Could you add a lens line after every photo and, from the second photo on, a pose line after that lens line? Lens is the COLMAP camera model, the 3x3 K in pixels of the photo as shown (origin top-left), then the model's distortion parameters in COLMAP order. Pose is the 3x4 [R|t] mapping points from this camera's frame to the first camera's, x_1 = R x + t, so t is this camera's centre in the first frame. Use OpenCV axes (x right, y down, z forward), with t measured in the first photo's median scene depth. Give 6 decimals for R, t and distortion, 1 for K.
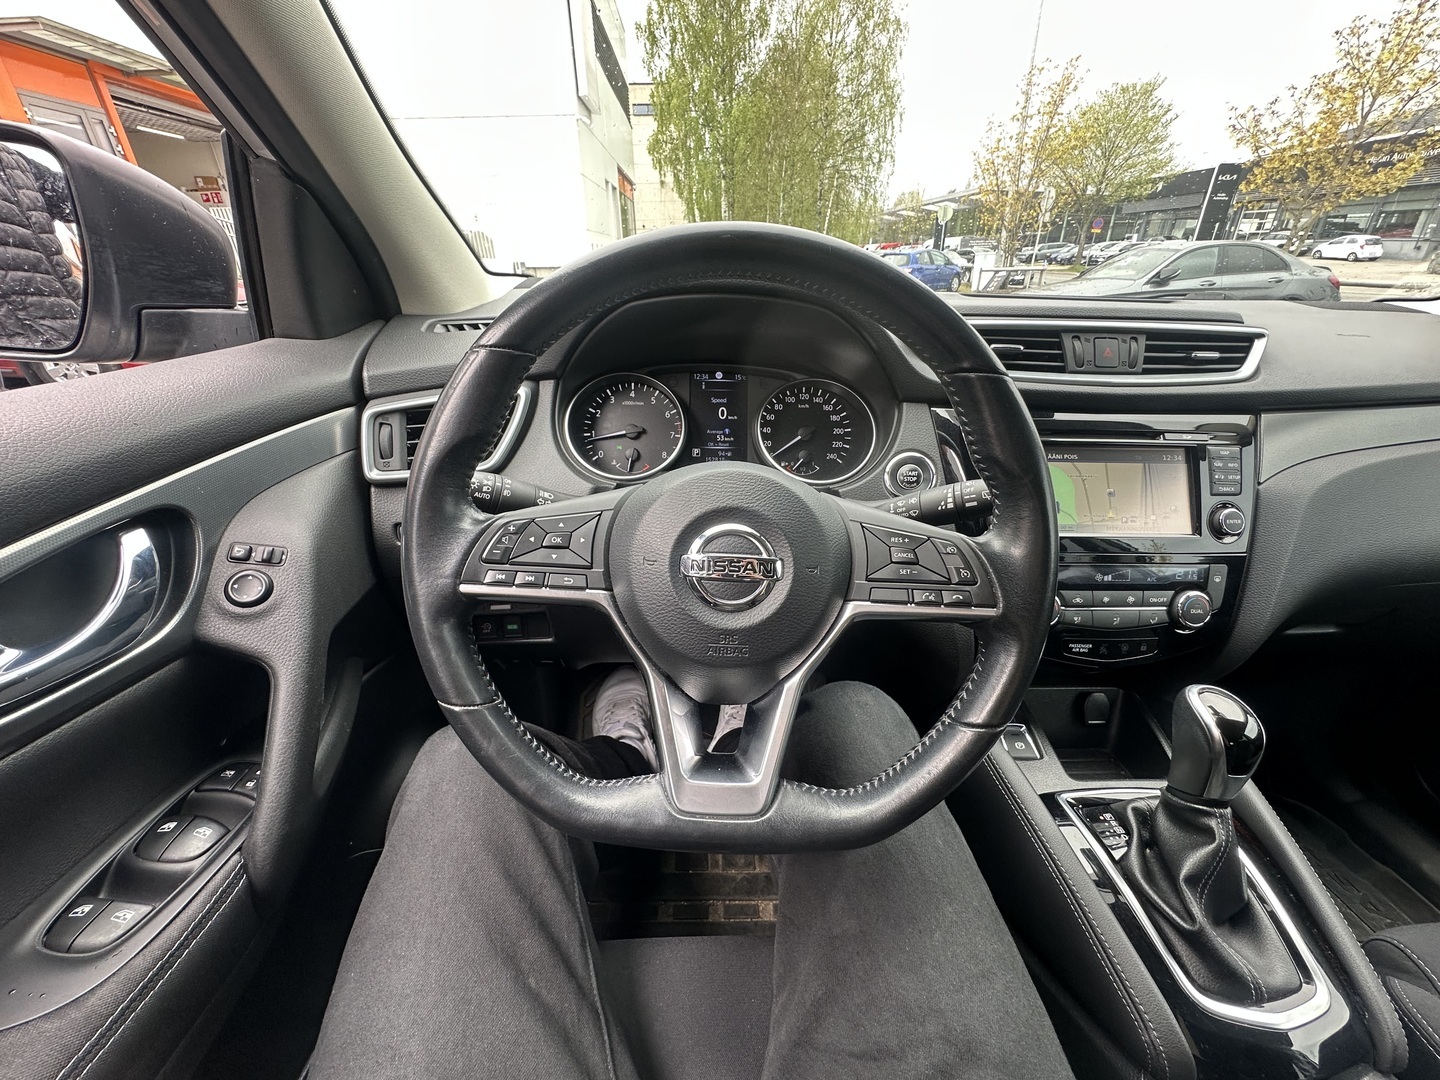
lens RADIAL K [[564.1, 0, 689.1], [0, 564.1, 544.1], [0, 0, 1]] dist [-0.018747, -0.000041]
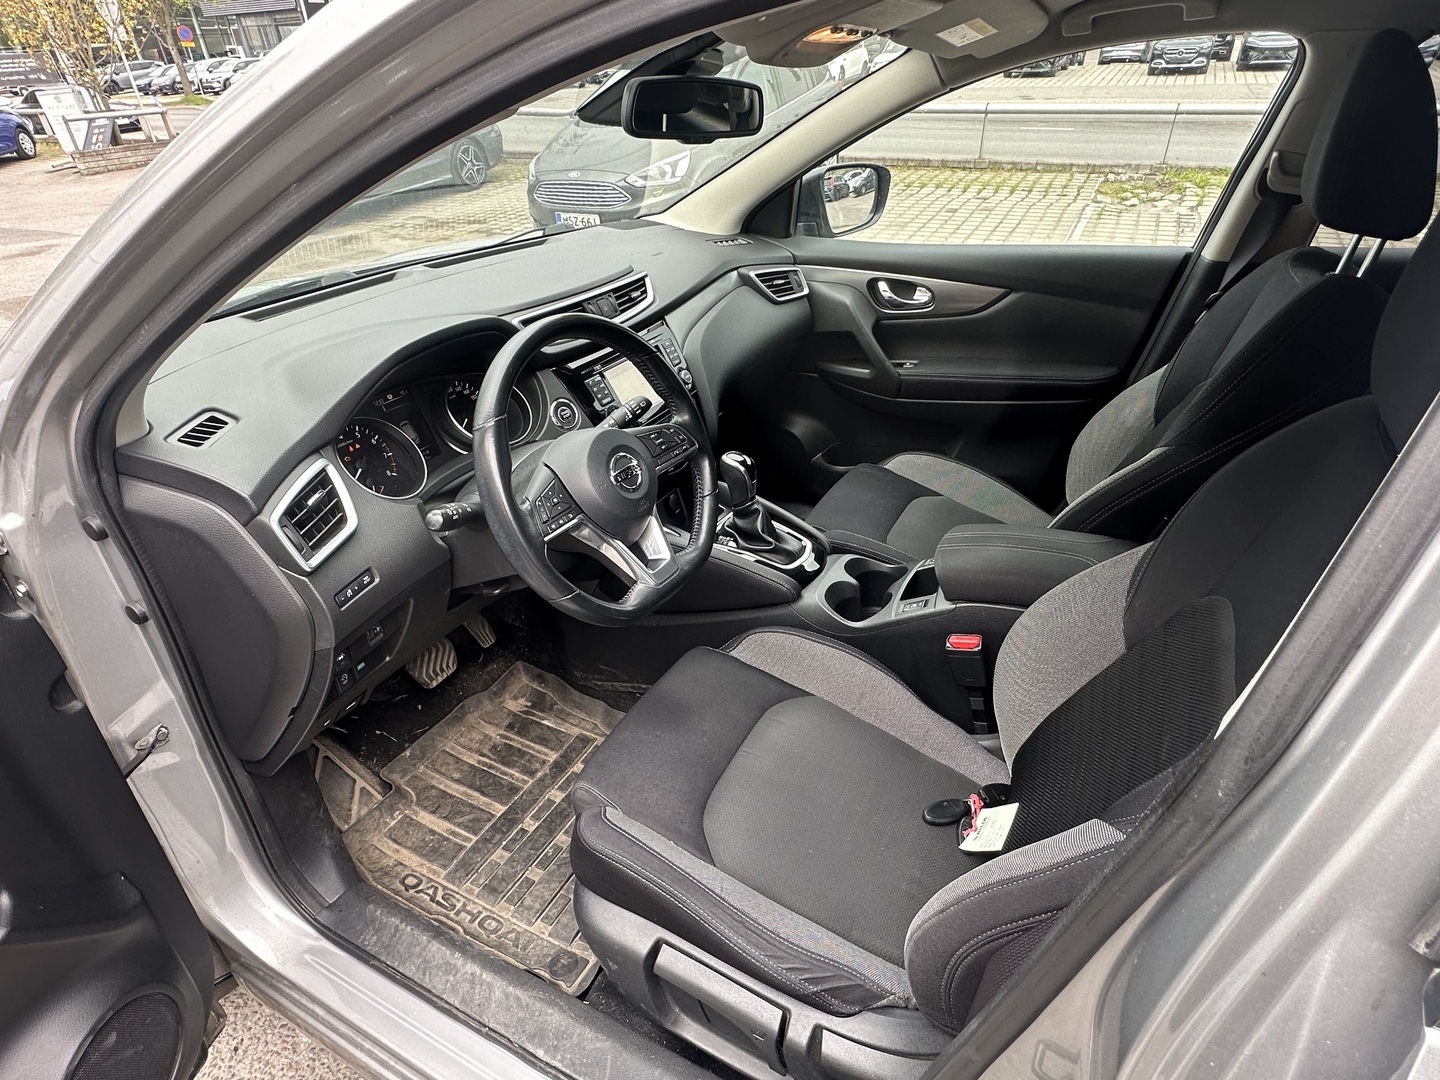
lens RADIAL K [[786.8, 0, 720.9], [0, 786.8, 534.4], [0, 0, 1]] dist [0.004767, 0.002028]
pose [[0.455207, -0.468907, 0.756910, -0.107067], [0.432529, 0.859505, 0.272342, -0.020948], [-0.778271, 0.203413, 0.594068, -0.049900]]
